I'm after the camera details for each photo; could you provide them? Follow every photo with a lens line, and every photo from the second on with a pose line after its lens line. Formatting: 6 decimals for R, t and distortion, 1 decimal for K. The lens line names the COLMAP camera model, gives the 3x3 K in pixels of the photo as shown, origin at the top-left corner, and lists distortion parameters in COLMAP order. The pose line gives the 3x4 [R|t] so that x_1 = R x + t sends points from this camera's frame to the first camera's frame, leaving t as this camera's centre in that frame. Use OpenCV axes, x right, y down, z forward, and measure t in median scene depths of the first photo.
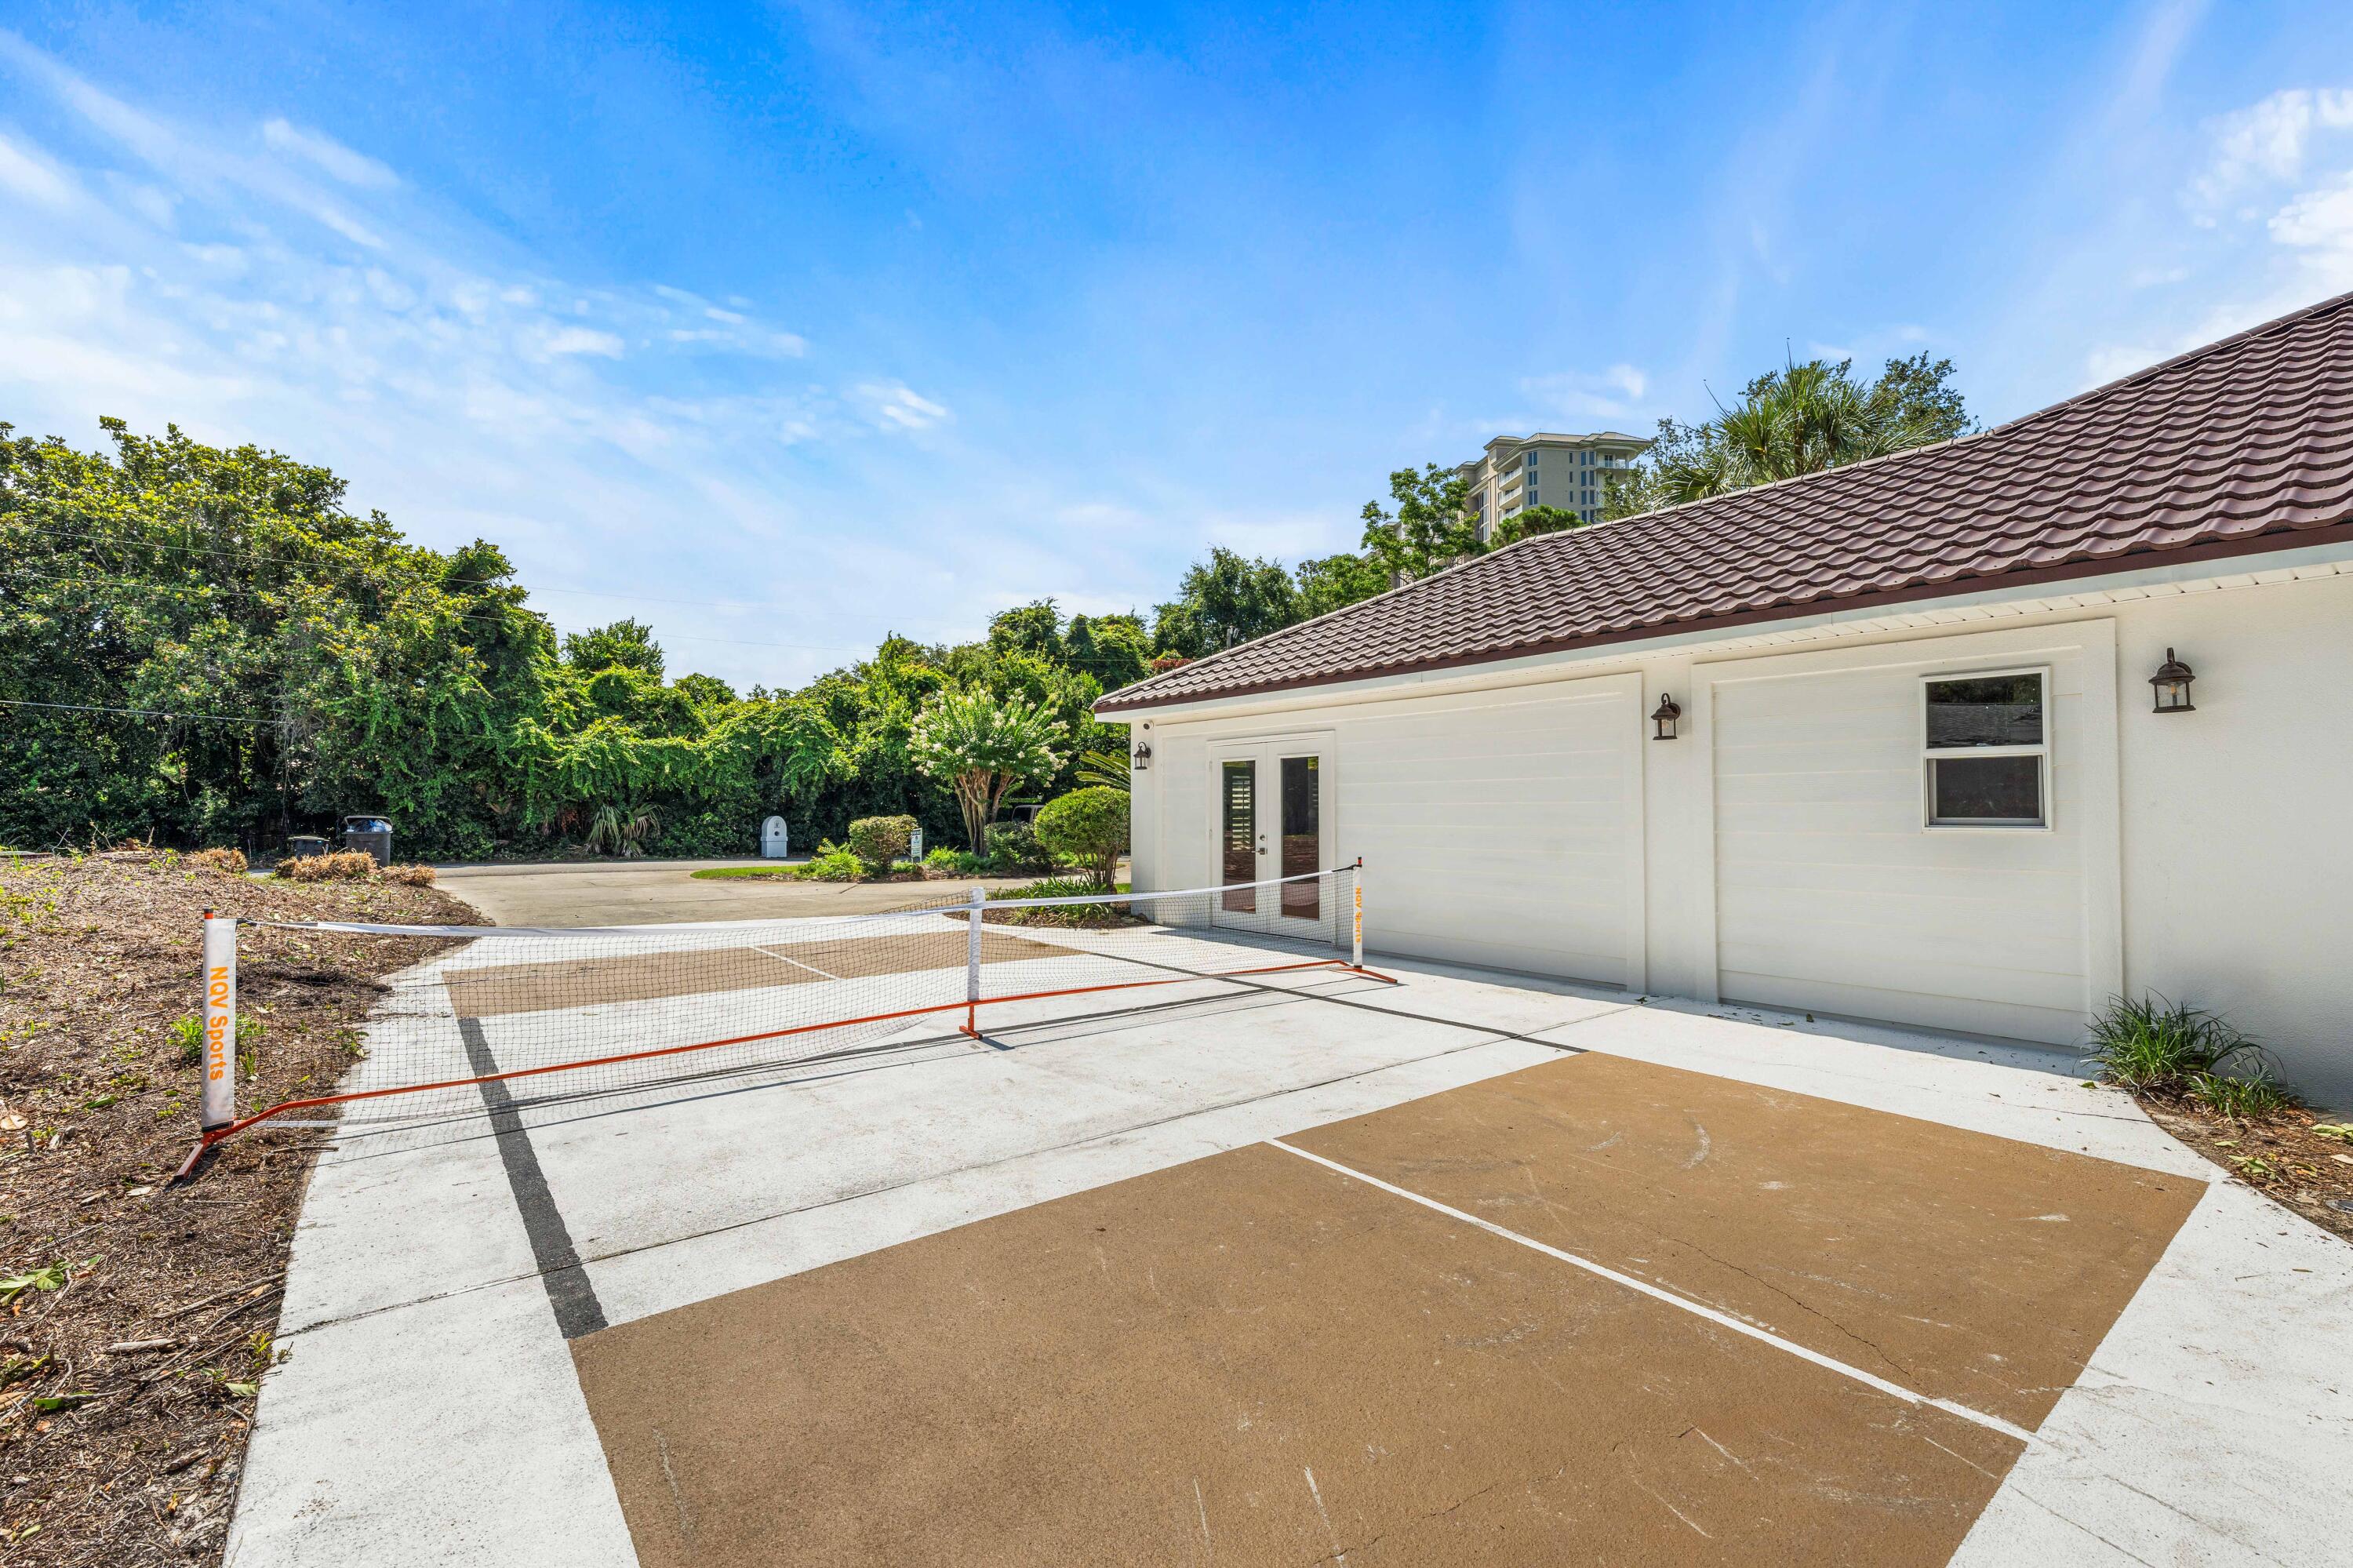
lens RADIAL K [[1011.9, 0, 1170.1], [0, 1011.9, 783.8], [0, 0, 1]] dist [-0.000618, 0.001810]
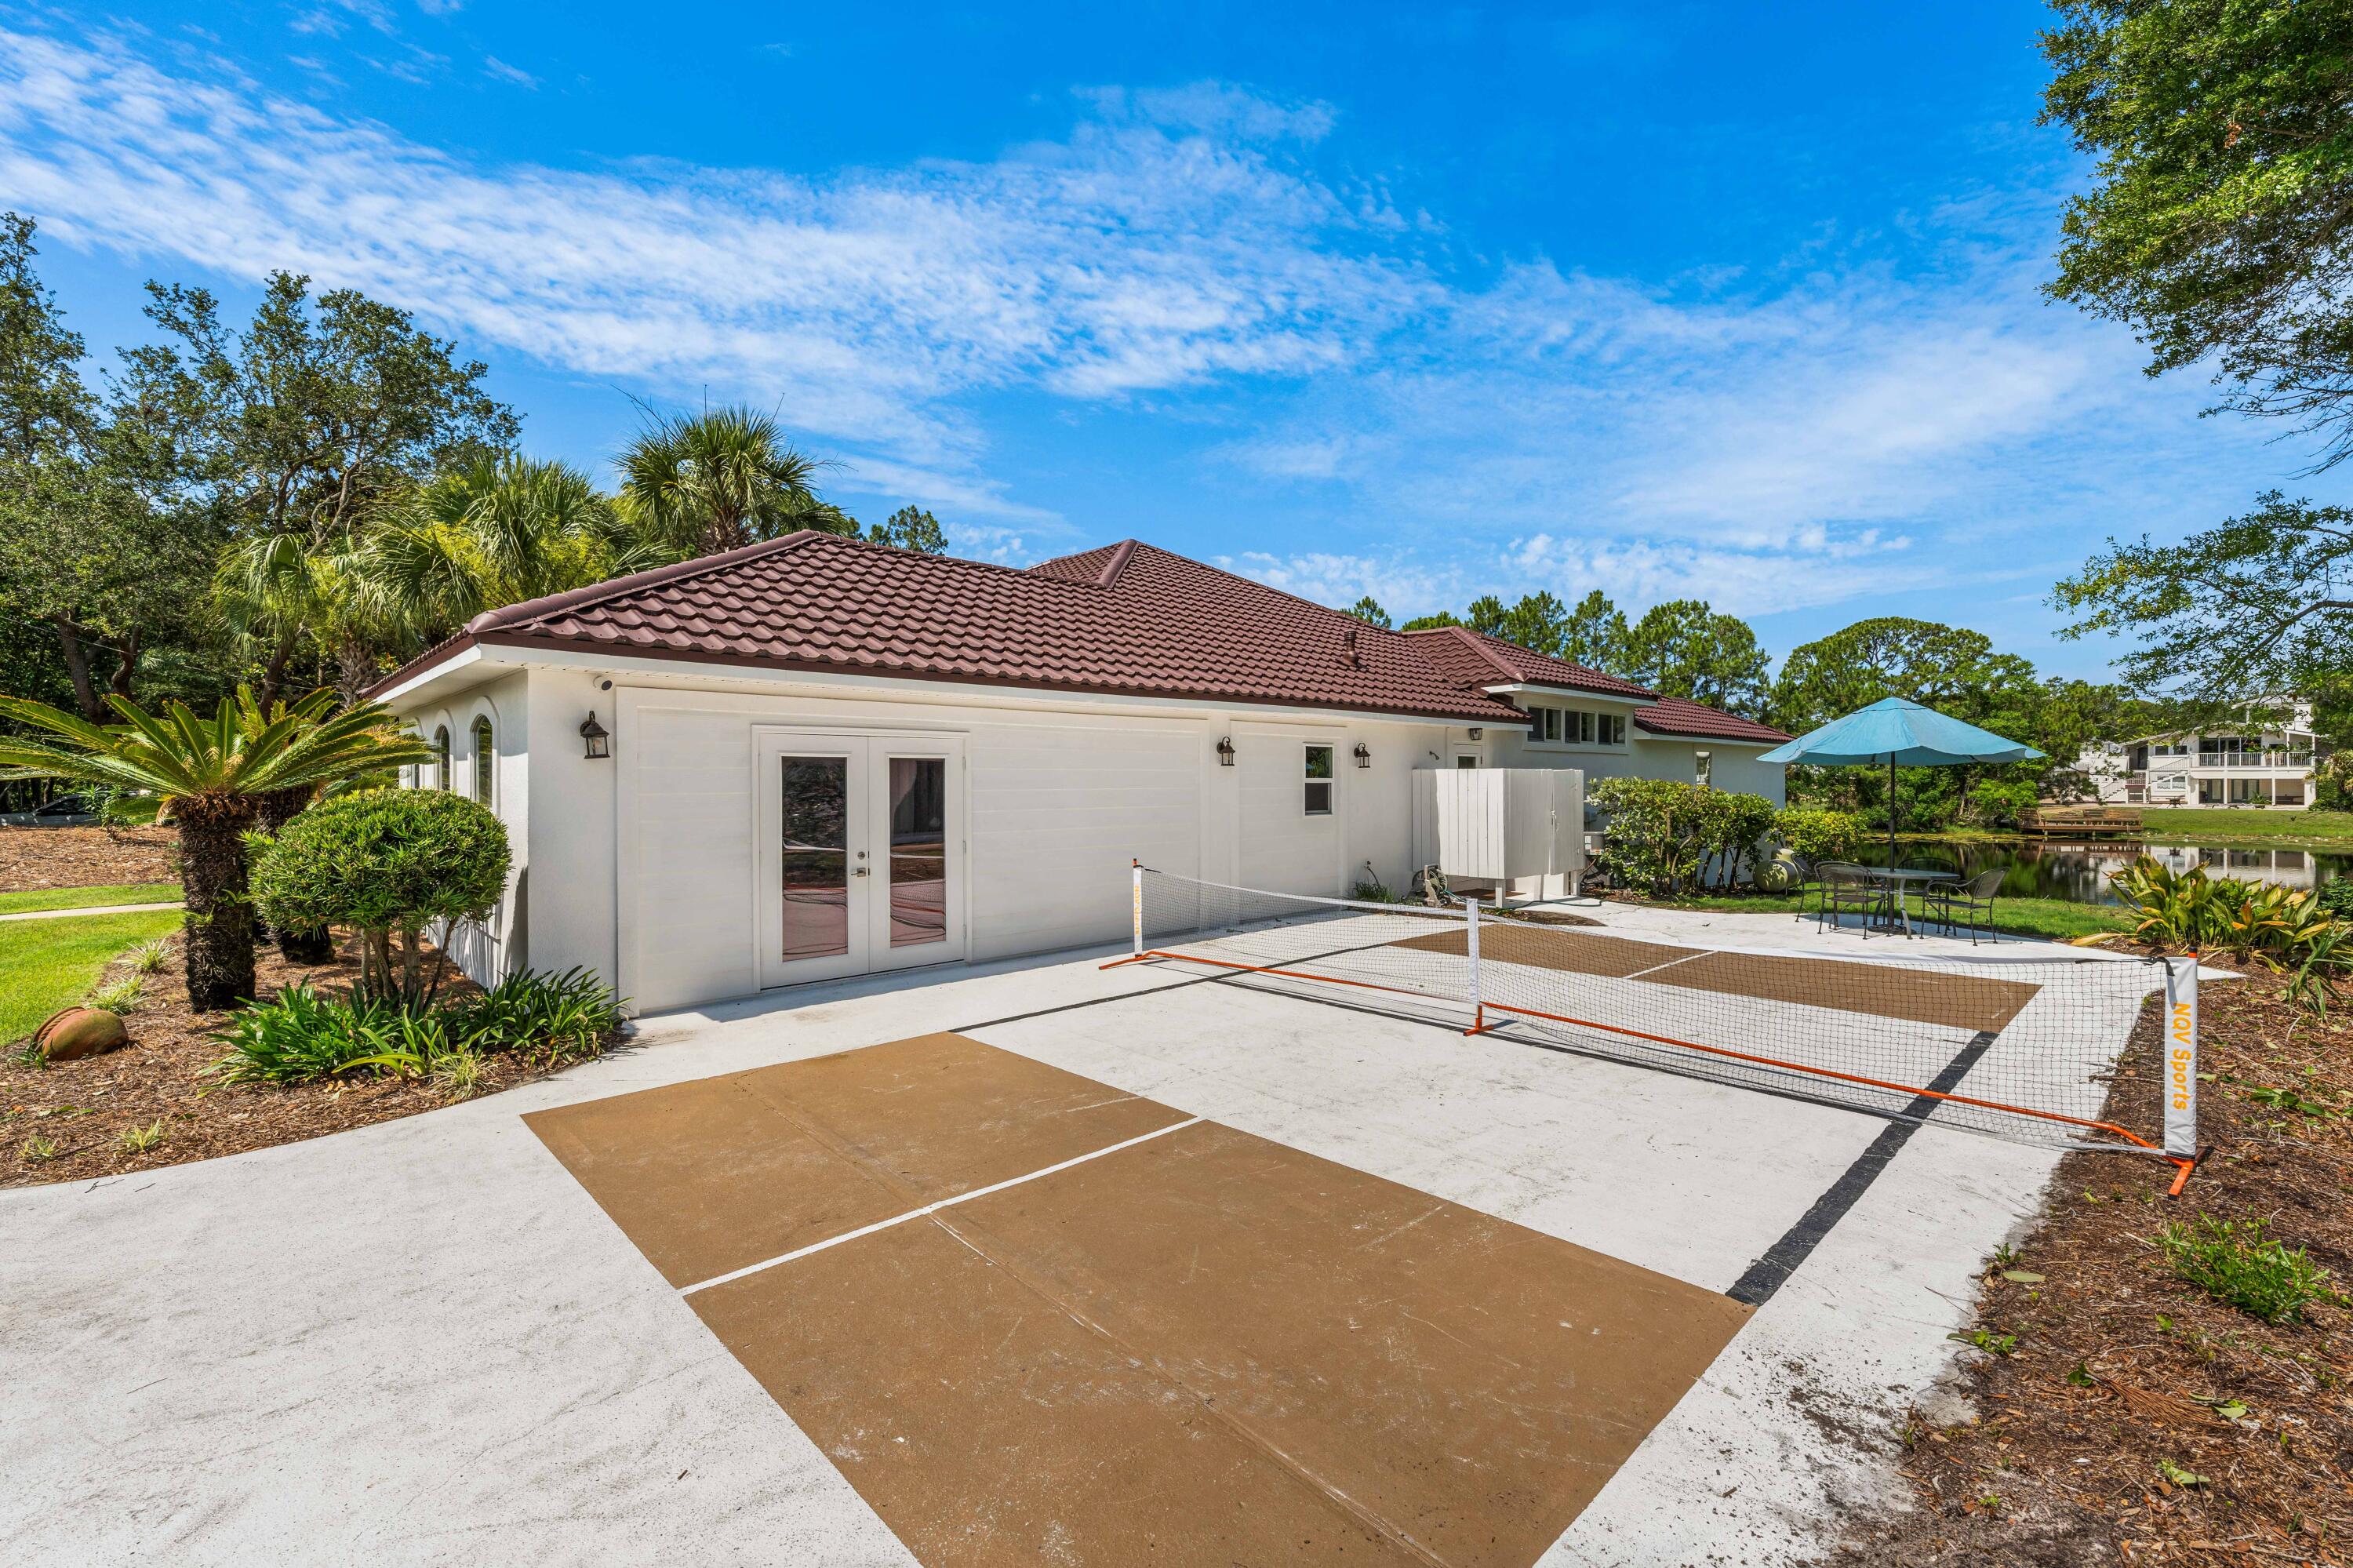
lens RADIAL K [[1011.9, 0, 1171.2], [0, 1011.9, 783.4], [0, 0, 1]] dist [-0.000618, 0.001810]
pose [[-0.113405, 0.003045, 0.993544, -1.115158], [-0.019120, 0.999803, -0.005247, -0.005904], [-0.993365, -0.019591, -0.113325, 1.276733]]
